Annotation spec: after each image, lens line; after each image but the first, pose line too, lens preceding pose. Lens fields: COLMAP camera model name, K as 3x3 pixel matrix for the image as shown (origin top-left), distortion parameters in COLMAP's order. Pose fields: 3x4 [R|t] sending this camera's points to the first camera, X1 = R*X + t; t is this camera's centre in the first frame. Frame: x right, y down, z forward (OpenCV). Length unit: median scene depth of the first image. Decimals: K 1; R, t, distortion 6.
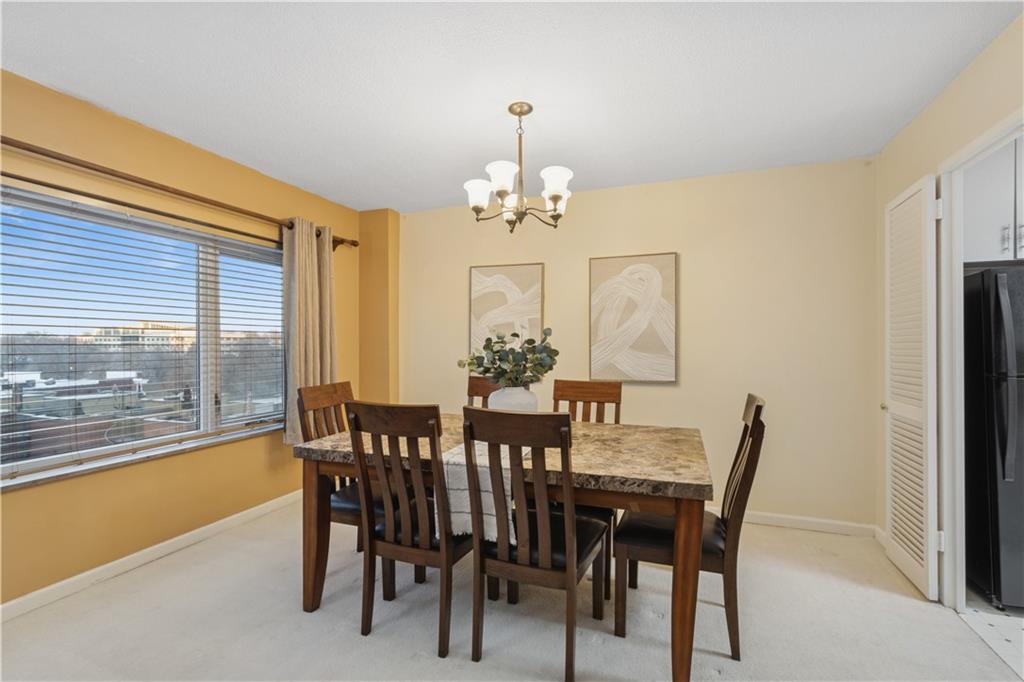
lens RADIAL K [[469.6, 0, 512.8], [0, 469.6, 344.7], [0, 0, 1]] dist [-0.001519, -0.000327]
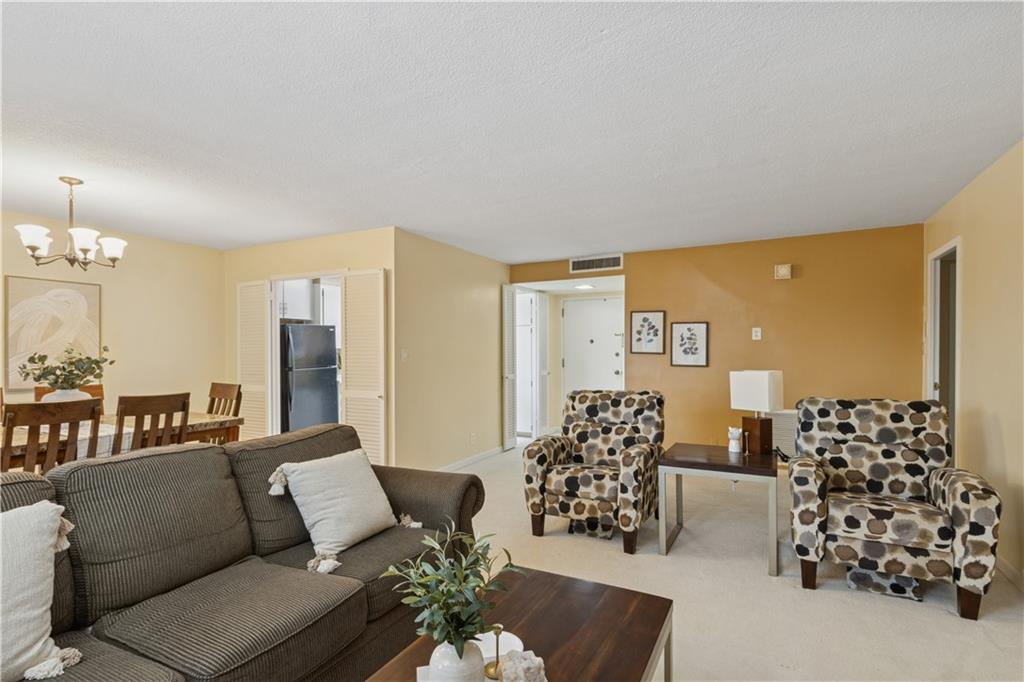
lens RADIAL K [[500.2, 0, 509.2], [0, 500.2, 348.3], [0, 0, 1]] dist [-0.000724, -0.000208]
pose [[0.129027, 0.008317, 0.991606, -1.327877], [-0.000808, 0.999965, -0.008282, -0.017892], [-0.991641, 0.000267, 0.129029, -0.444358]]
